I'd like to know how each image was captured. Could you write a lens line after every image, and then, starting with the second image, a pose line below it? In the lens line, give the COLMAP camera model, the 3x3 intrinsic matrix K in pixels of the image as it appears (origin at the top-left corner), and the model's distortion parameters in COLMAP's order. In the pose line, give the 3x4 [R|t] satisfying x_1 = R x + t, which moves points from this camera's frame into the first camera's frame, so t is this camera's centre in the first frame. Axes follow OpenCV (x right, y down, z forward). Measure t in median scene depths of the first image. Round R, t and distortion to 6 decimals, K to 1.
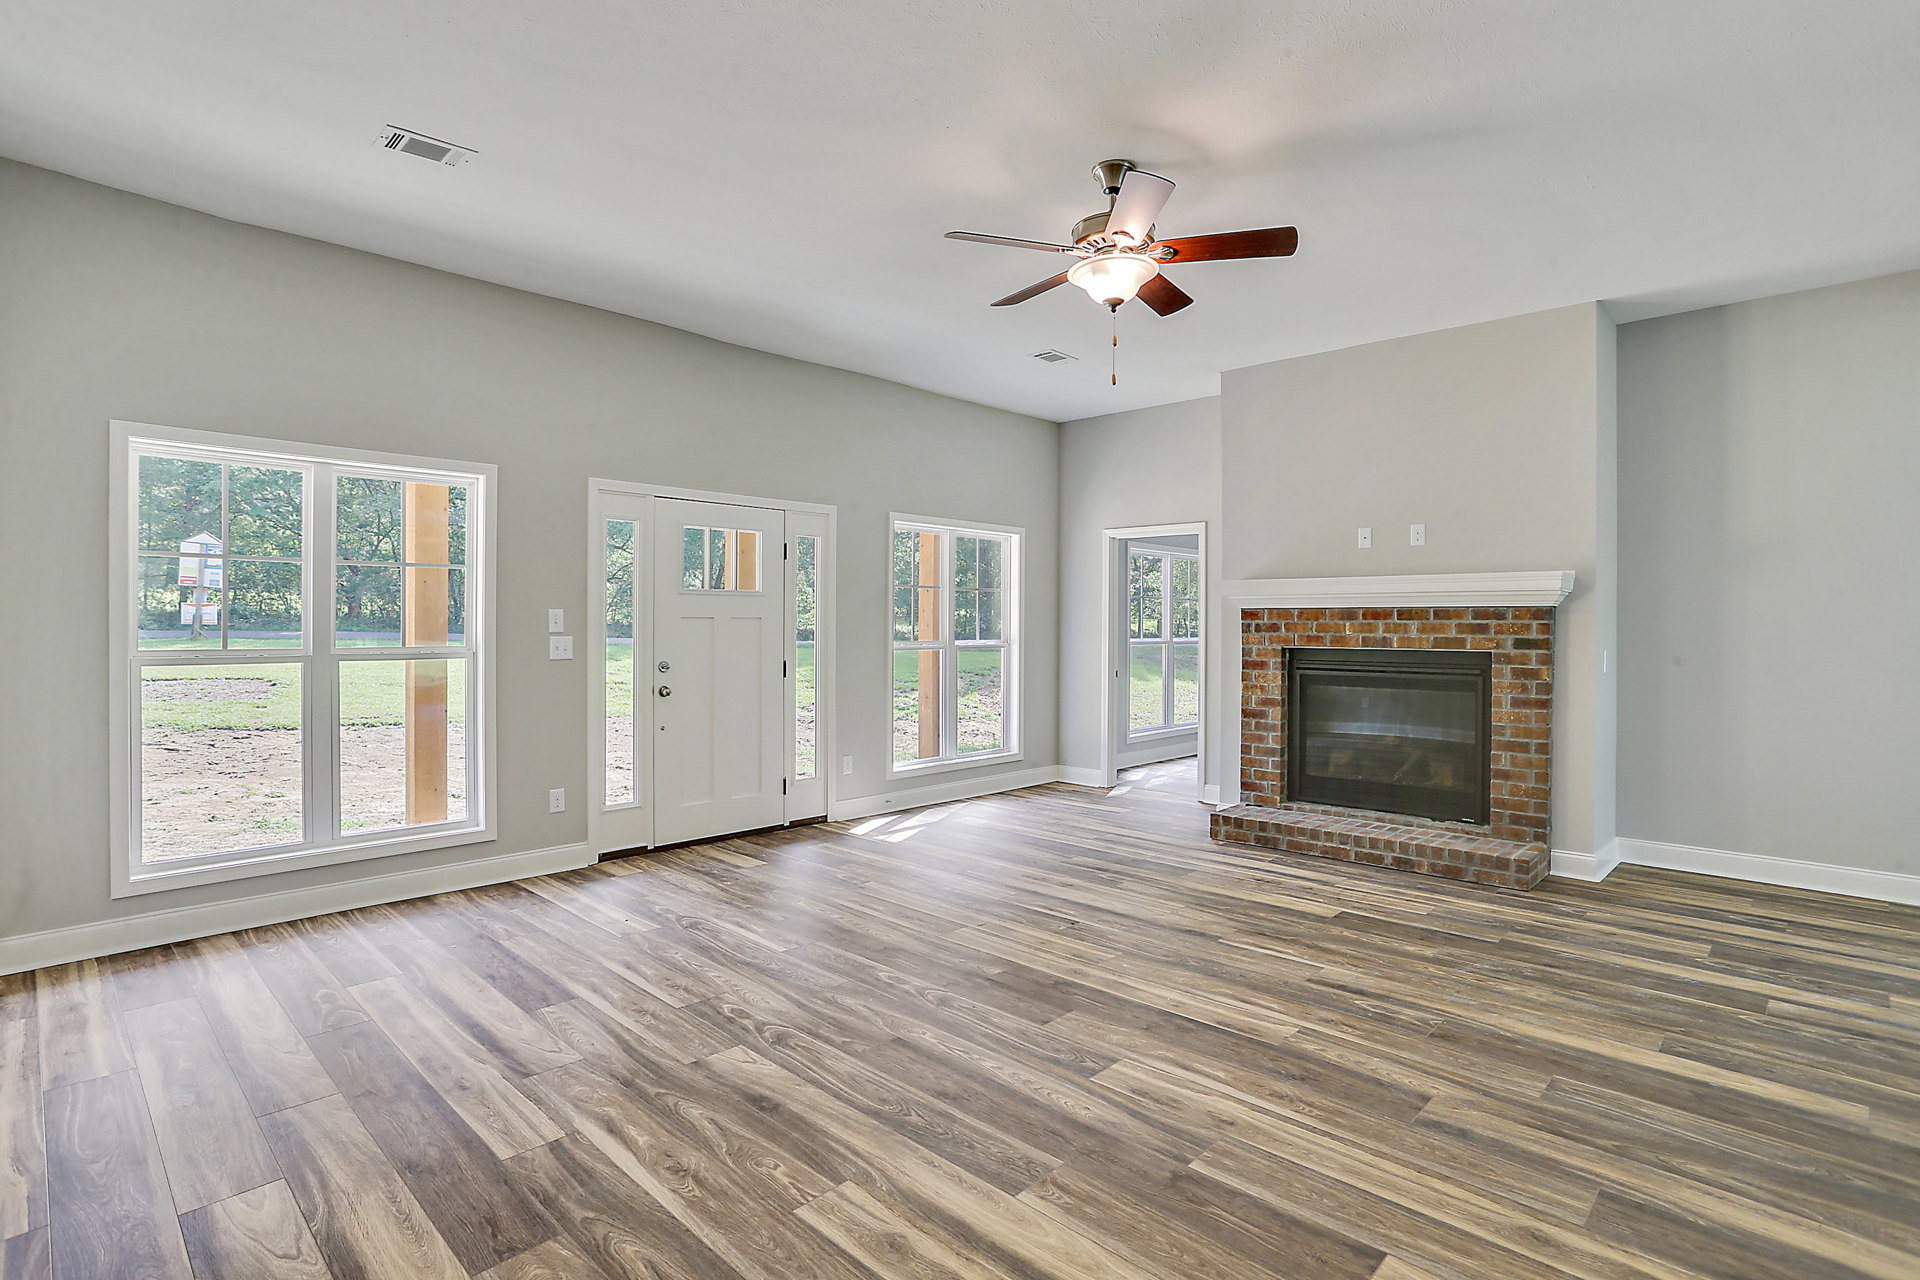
lens RADIAL K [[930.0, 0, 953.5], [0, 930.0, 631.4], [0, 0, 1]] dist [-0.045825, 0.017492]
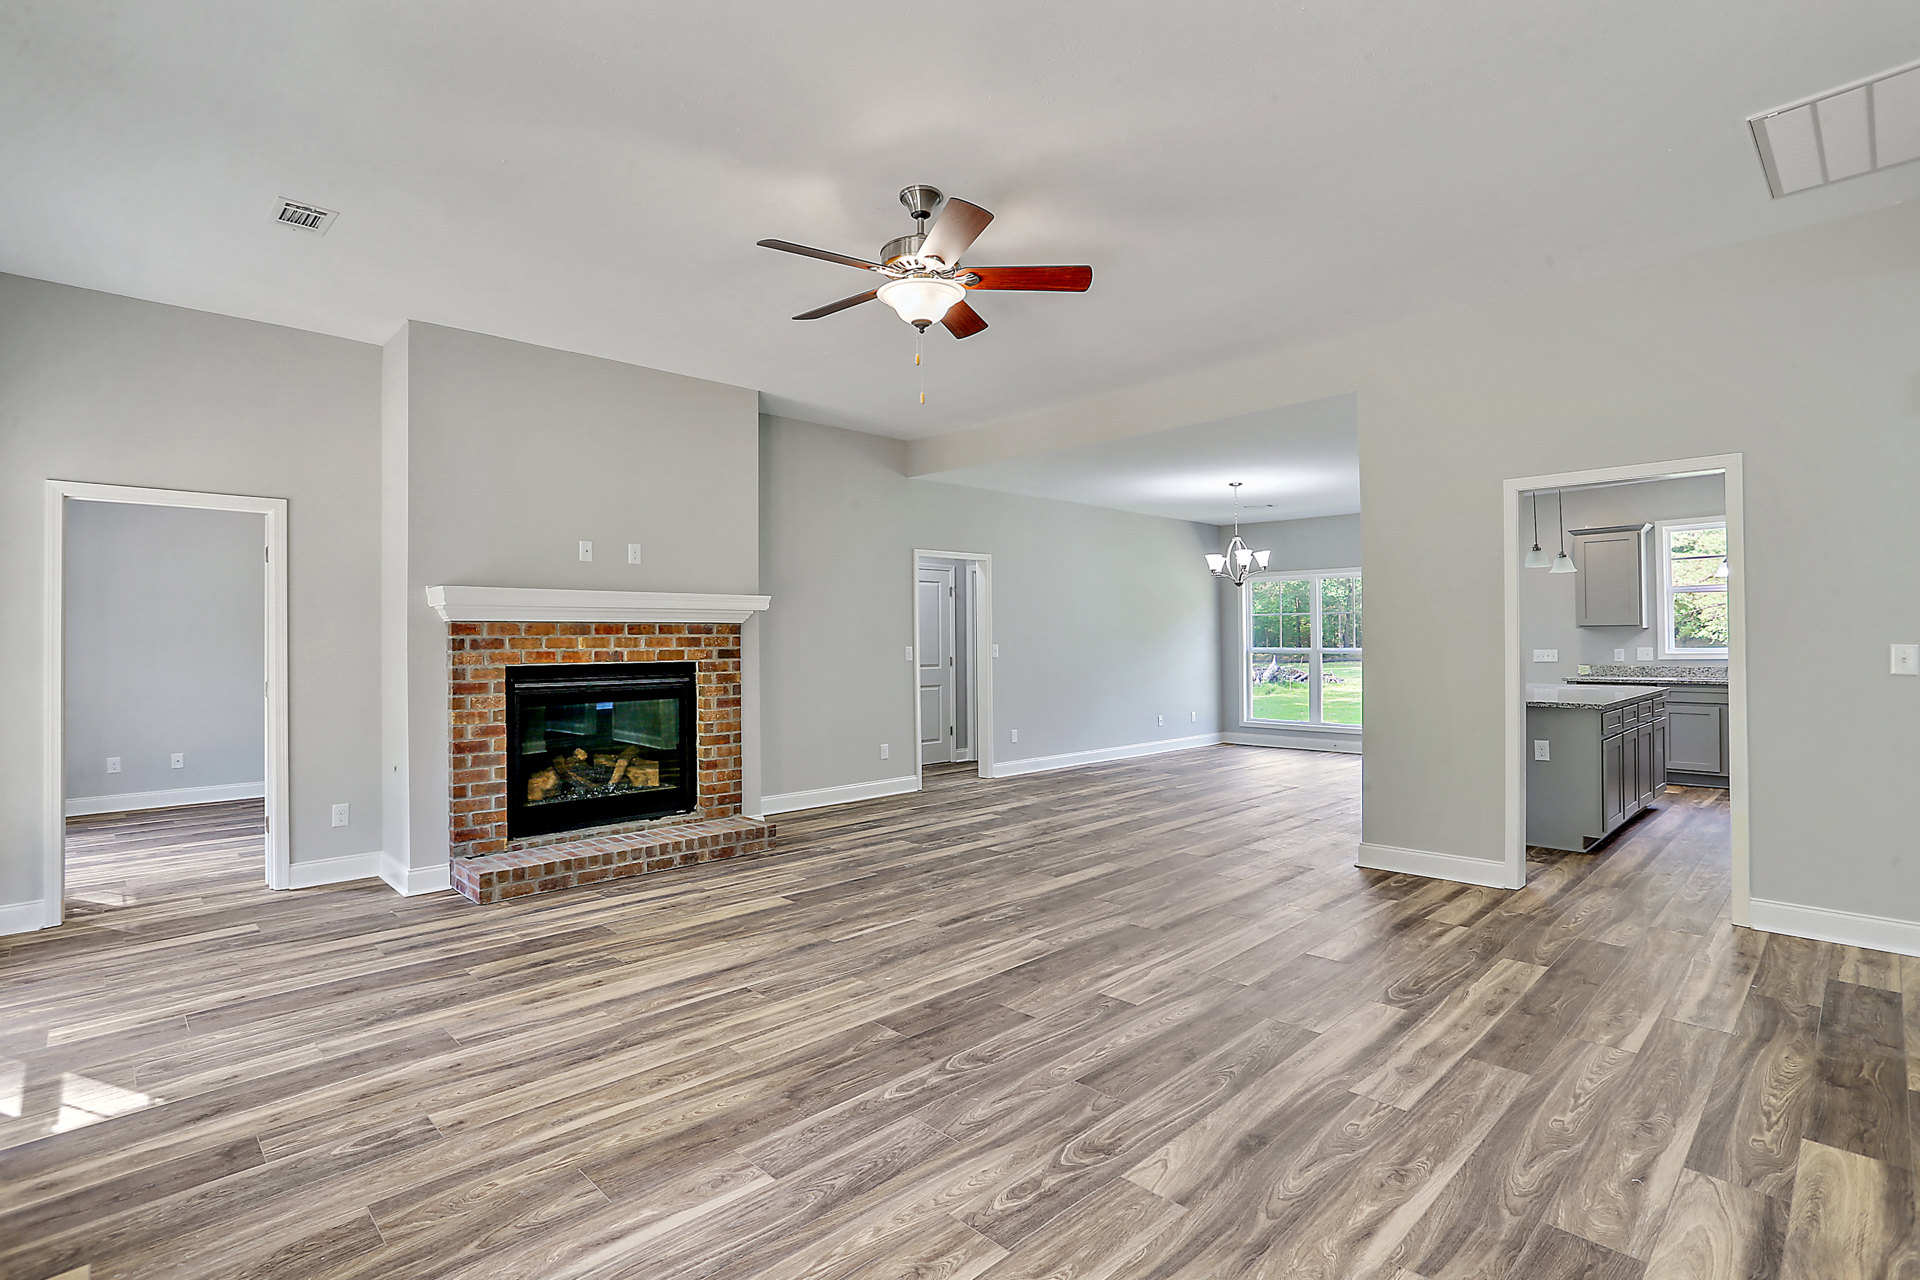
lens RADIAL K [[930.0, 0, 959.1], [0, 930.0, 625.8], [0, 0, 1]] dist [-0.045825, 0.017492]
pose [[0.028717, 0.012110, 0.999514, -0.665706], [0.015990, 0.999793, -0.012572, -0.003544], [-0.999460, 0.016343, 0.028518, 0.729626]]
